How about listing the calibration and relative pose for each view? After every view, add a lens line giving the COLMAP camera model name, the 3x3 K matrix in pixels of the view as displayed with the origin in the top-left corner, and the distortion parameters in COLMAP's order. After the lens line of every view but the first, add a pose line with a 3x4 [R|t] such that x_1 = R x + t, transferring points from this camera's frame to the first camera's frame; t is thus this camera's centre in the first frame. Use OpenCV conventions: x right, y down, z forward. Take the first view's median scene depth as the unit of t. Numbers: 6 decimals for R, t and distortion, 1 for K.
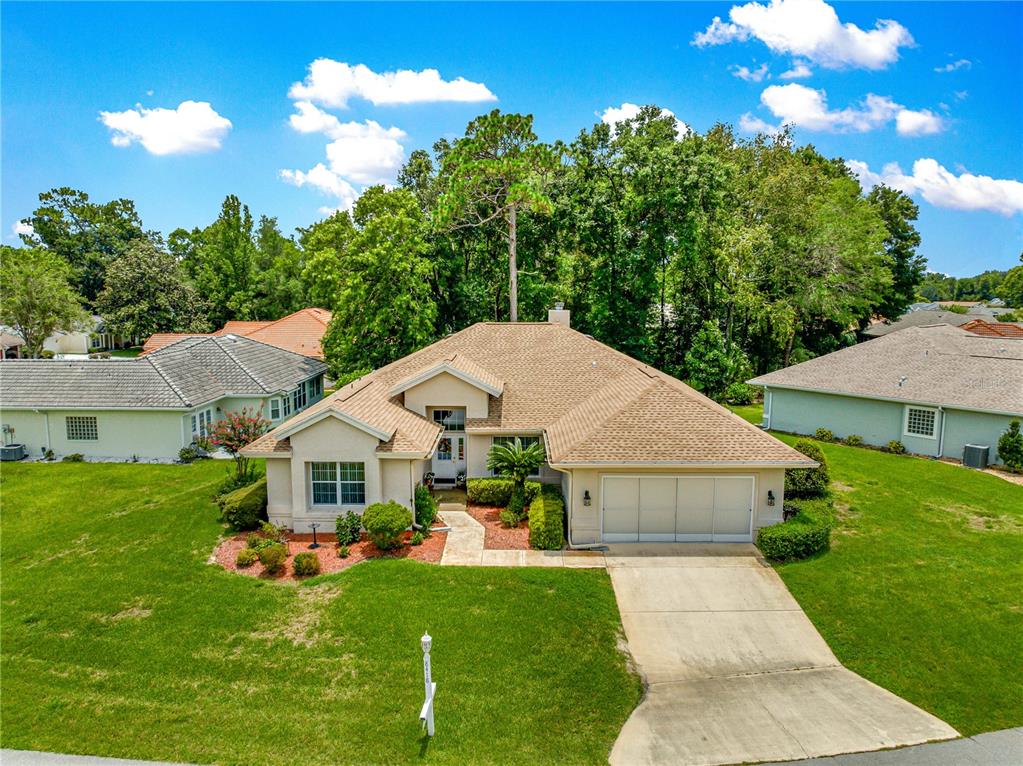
lens RADIAL K [[725.8, 0, 516.0], [0, 725.8, 378.4], [0, 0, 1]] dist [-0.042005, 0.000424]
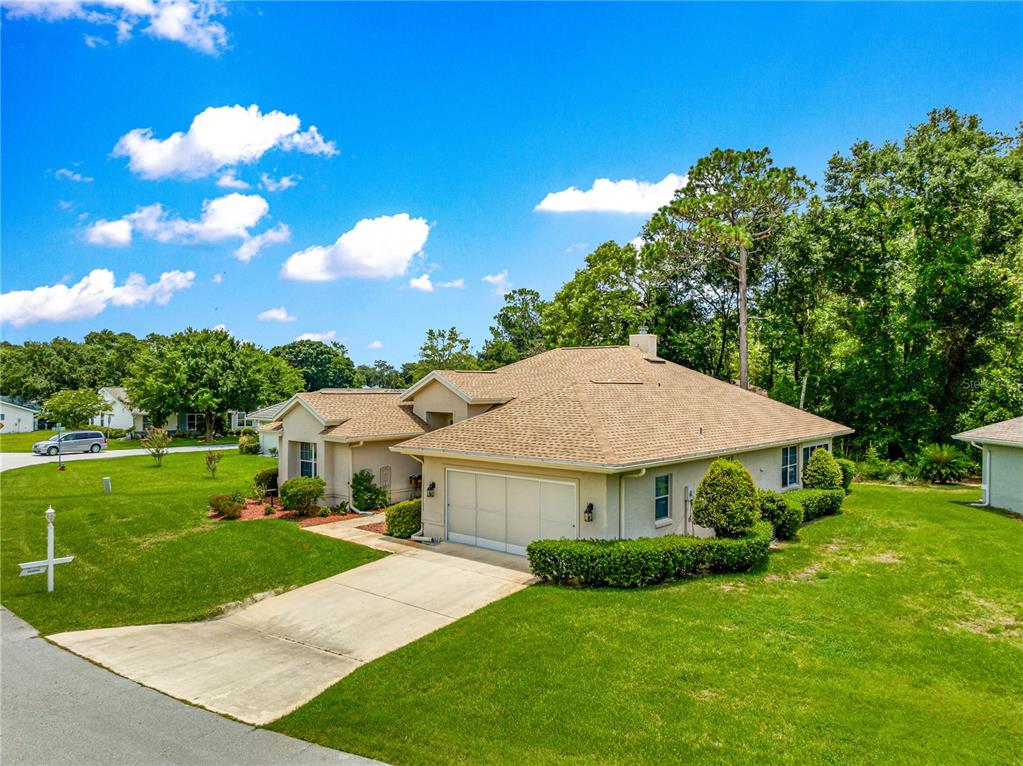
lens RADIAL K [[725.8, 0, 516.0], [0, 725.8, 378.4], [0, 0, 1]] dist [-0.042005, 0.000424]
pose [[0.758687, -0.004076, -0.651443, 0.807061], [-0.089392, 0.989870, -0.110302, 0.115057], [0.645293, 0.141918, 0.750637, 0.327786]]
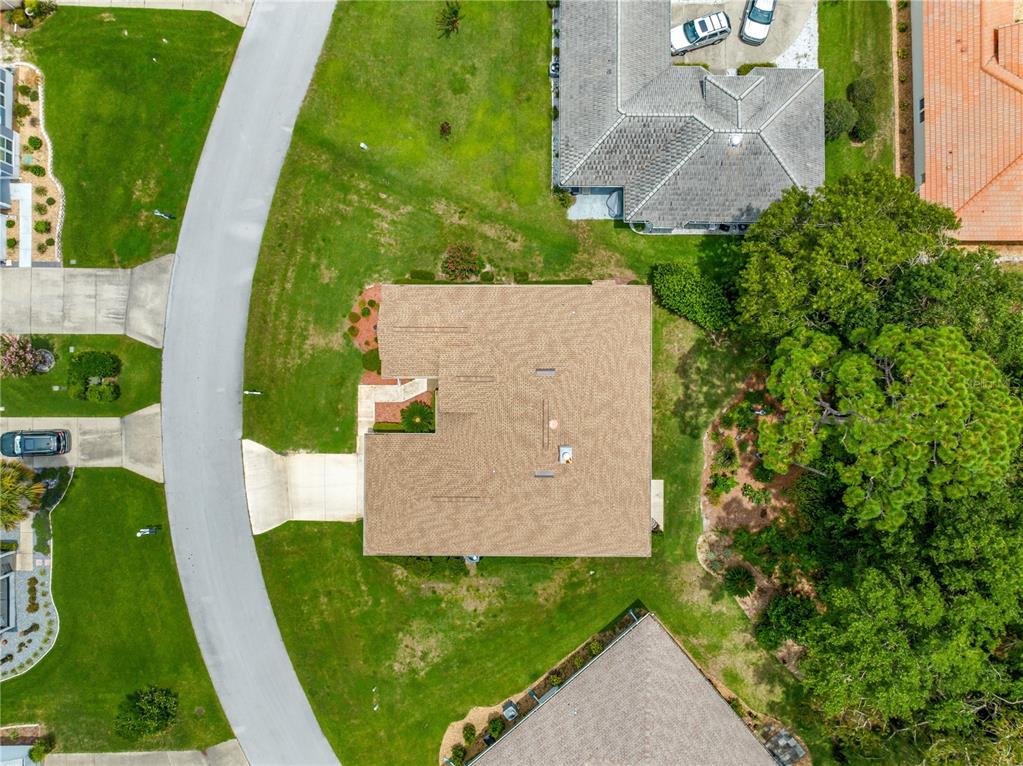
lens RADIAL K [[725.8, 0, 516.0], [0, 725.8, 378.4], [0, 0, 1]] dist [-0.042005, 0.000424]
pose [[-0.002448, 0.999931, -0.011464, -0.093668], [-0.121645, 0.011081, 0.992512, -2.066051], [0.992571, 0.003824, 0.121610, 1.144827]]
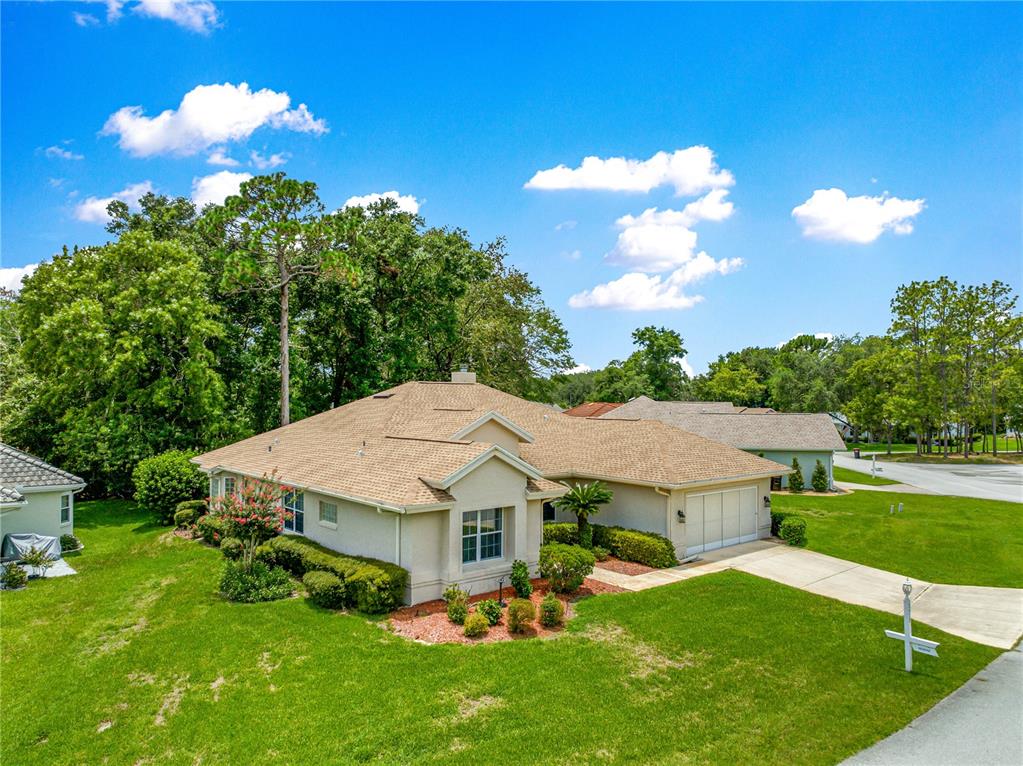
lens RADIAL K [[725.8, 0, 516.0], [0, 725.8, 378.4], [0, 0, 1]] dist [-0.042005, 0.000424]
pose [[0.756649, 0.018965, 0.653546, -0.834588], [0.081344, 0.989082, -0.122878, 0.069558], [-0.648742, 0.146138, 0.746845, 0.291664]]
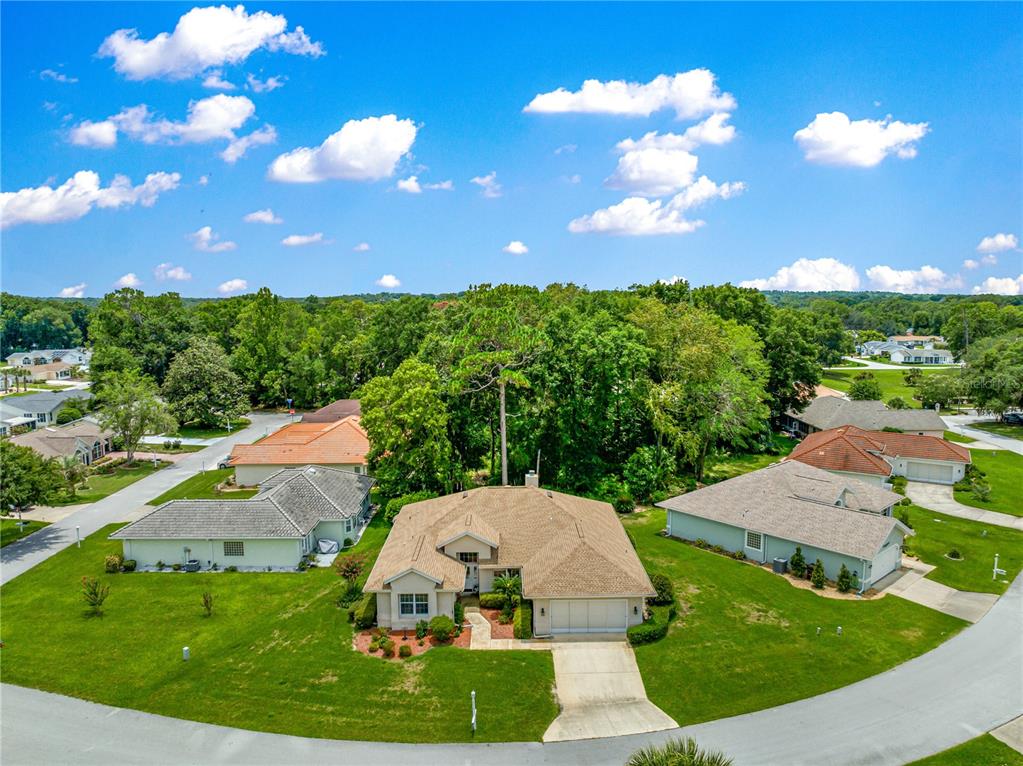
lens RADIAL K [[725.8, 0, 516.0], [0, 725.8, 378.4], [0, 0, 1]] dist [-0.042005, 0.000424]
pose [[0.999834, -0.011421, 0.014177, 0.004532], [0.011603, 0.999850, -0.012861, -0.446396], [-0.014028, 0.013023, 0.999817, -0.976675]]
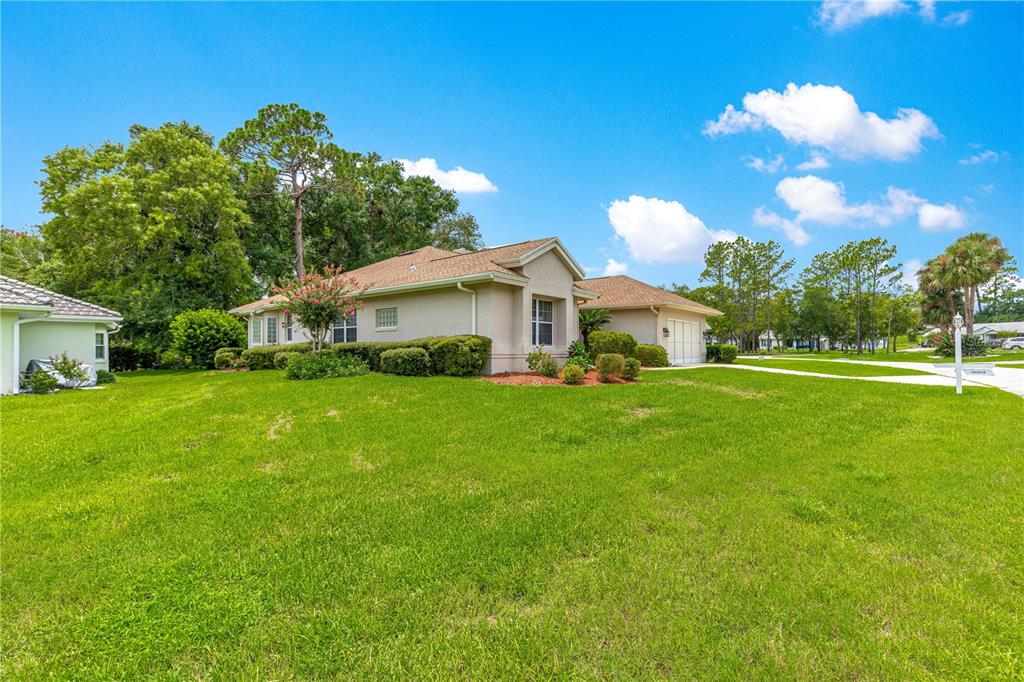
lens RADIAL K [[463.6, 0, 514.1], [0, 463.6, 347.8], [0, 0, 1]] dist [0.005455, -0.000075]
pose [[0.626365, -0.000279, 0.779530, -0.800387], [0.108529, 0.990292, -0.086851, 0.242150], [-0.771938, 0.139002, 0.620314, 0.664620]]
